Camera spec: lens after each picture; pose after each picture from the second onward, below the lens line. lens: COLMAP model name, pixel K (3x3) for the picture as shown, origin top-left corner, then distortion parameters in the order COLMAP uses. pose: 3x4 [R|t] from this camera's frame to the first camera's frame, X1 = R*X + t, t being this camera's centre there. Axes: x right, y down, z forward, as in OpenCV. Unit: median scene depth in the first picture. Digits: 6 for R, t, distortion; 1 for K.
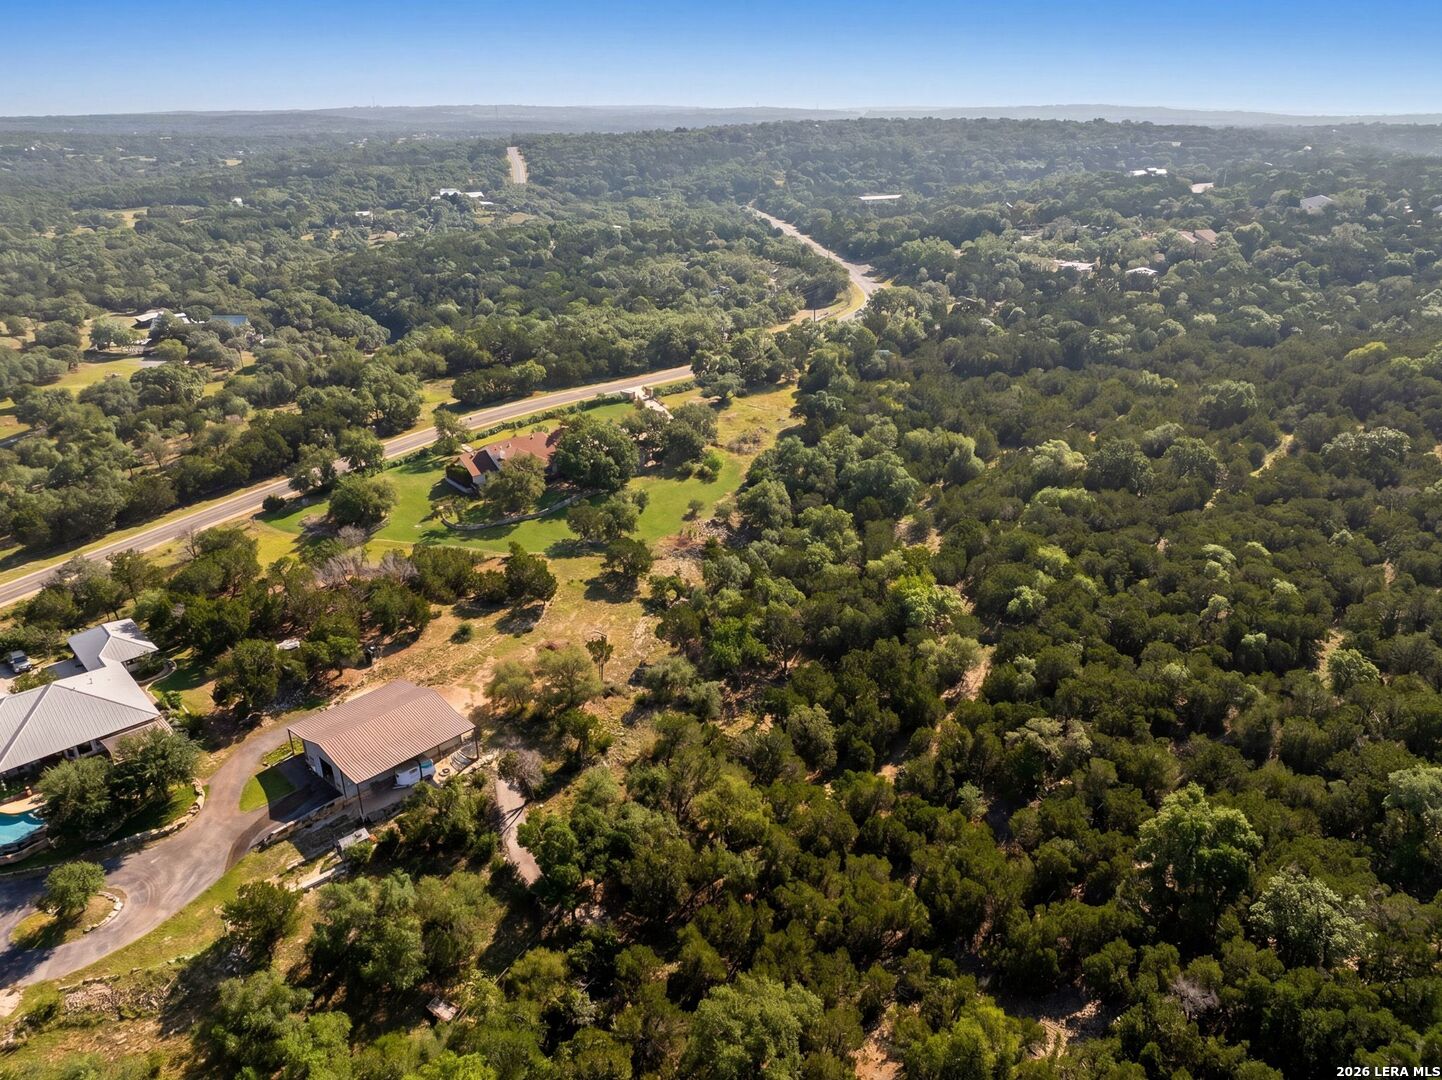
lens RADIAL K [[1037.1, 0, 721.0], [0, 1037.1, 540.0], [0, 0, 1]] dist [-0.041505, 0.000896]
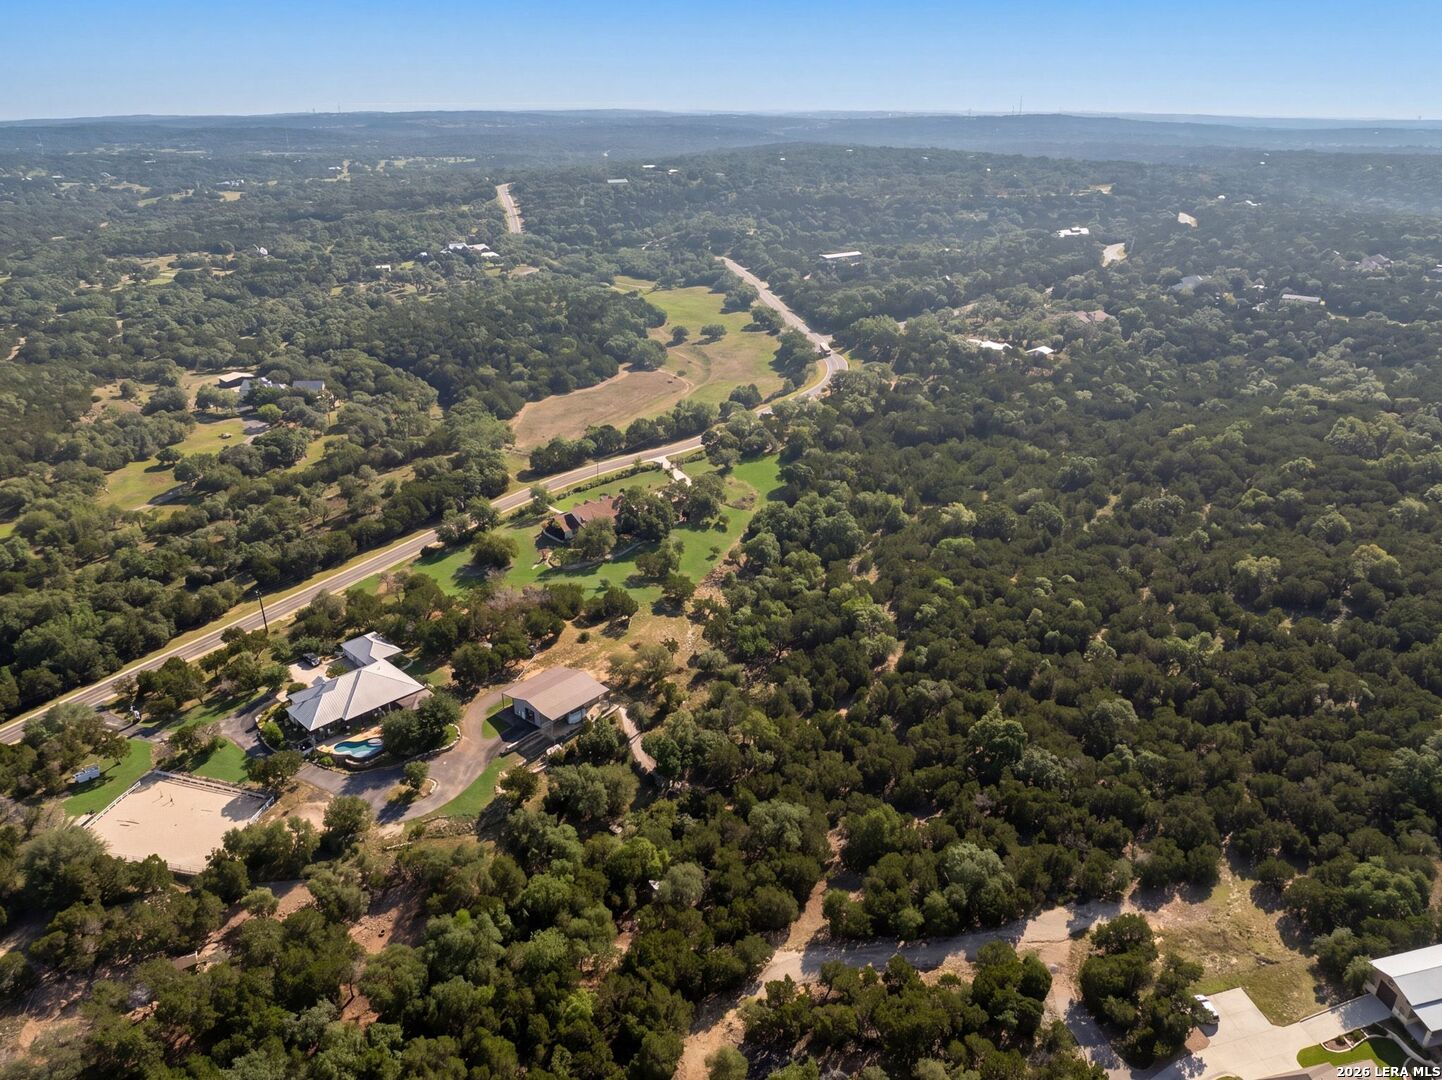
lens RADIAL K [[1037.1, 0, 721.0], [0, 1037.1, 540.0], [0, 0, 1]] dist [-0.041505, 0.000896]
pose [[0.999448, -0.009947, 0.031695, -0.070193], [0.010066, 0.999943, -0.003619, -0.046365], [-0.031657, 0.003936, 0.999491, -0.539597]]
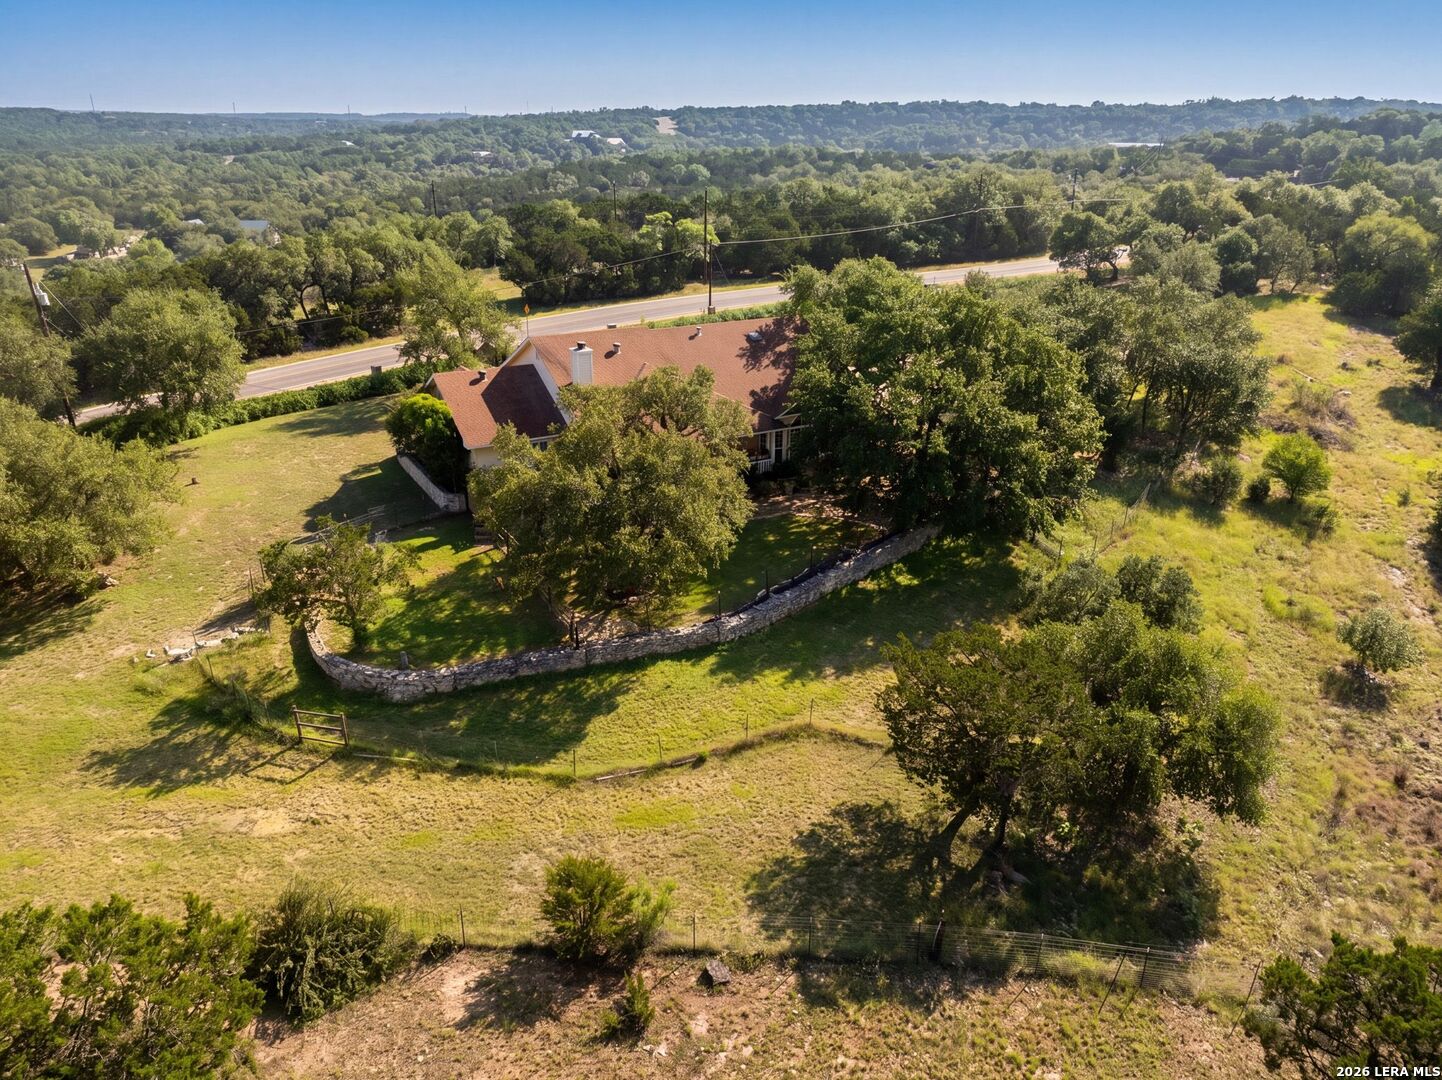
lens RADIAL K [[993.7, 0, 721.0], [0, 993.7, 540.0], [0, 0, 1]] dist [0.002305, -0.078178]
pose [[0.991291, 0.071507, -0.110588, -0.162532], [-0.073150, 0.997262, -0.010868, -0.045148], [0.109508, 0.018863, 0.993807, 0.837010]]
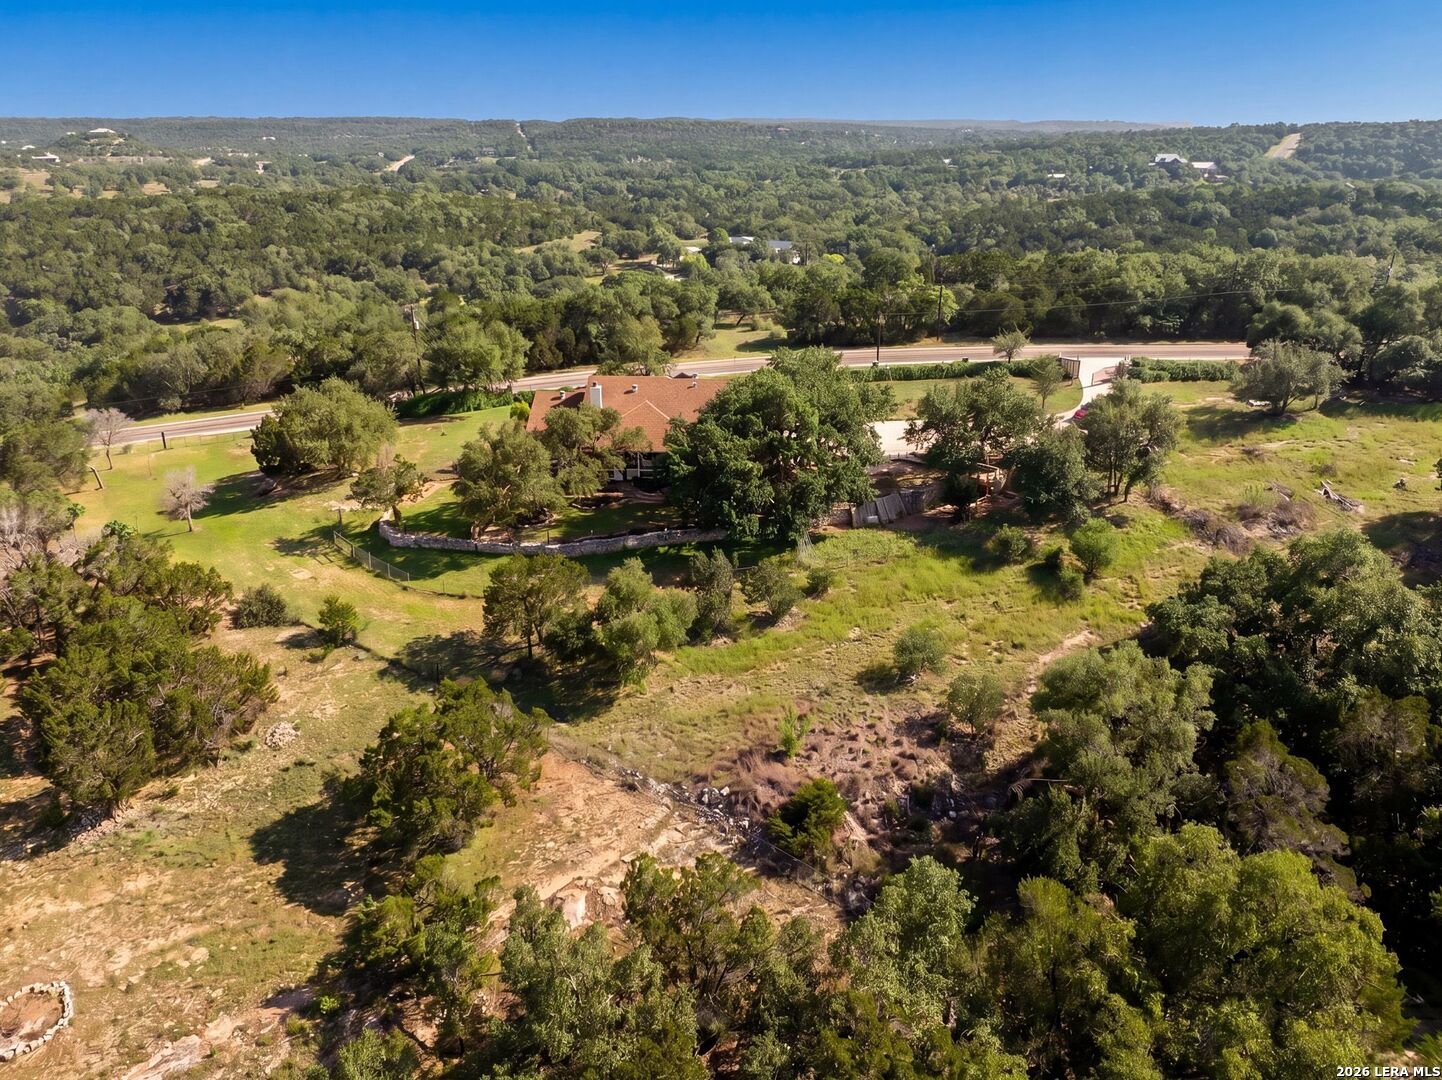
lens RADIAL K [[1037.1, 0, 721.0], [0, 1037.1, 540.0], [0, 0, 1]] dist [-0.041505, 0.000896]
pose [[0.747352, 0.251007, -0.615191, 0.131240], [-0.264494, 0.961763, 0.071097, -0.081033], [0.609514, 0.109580, 0.785166, 0.773242]]
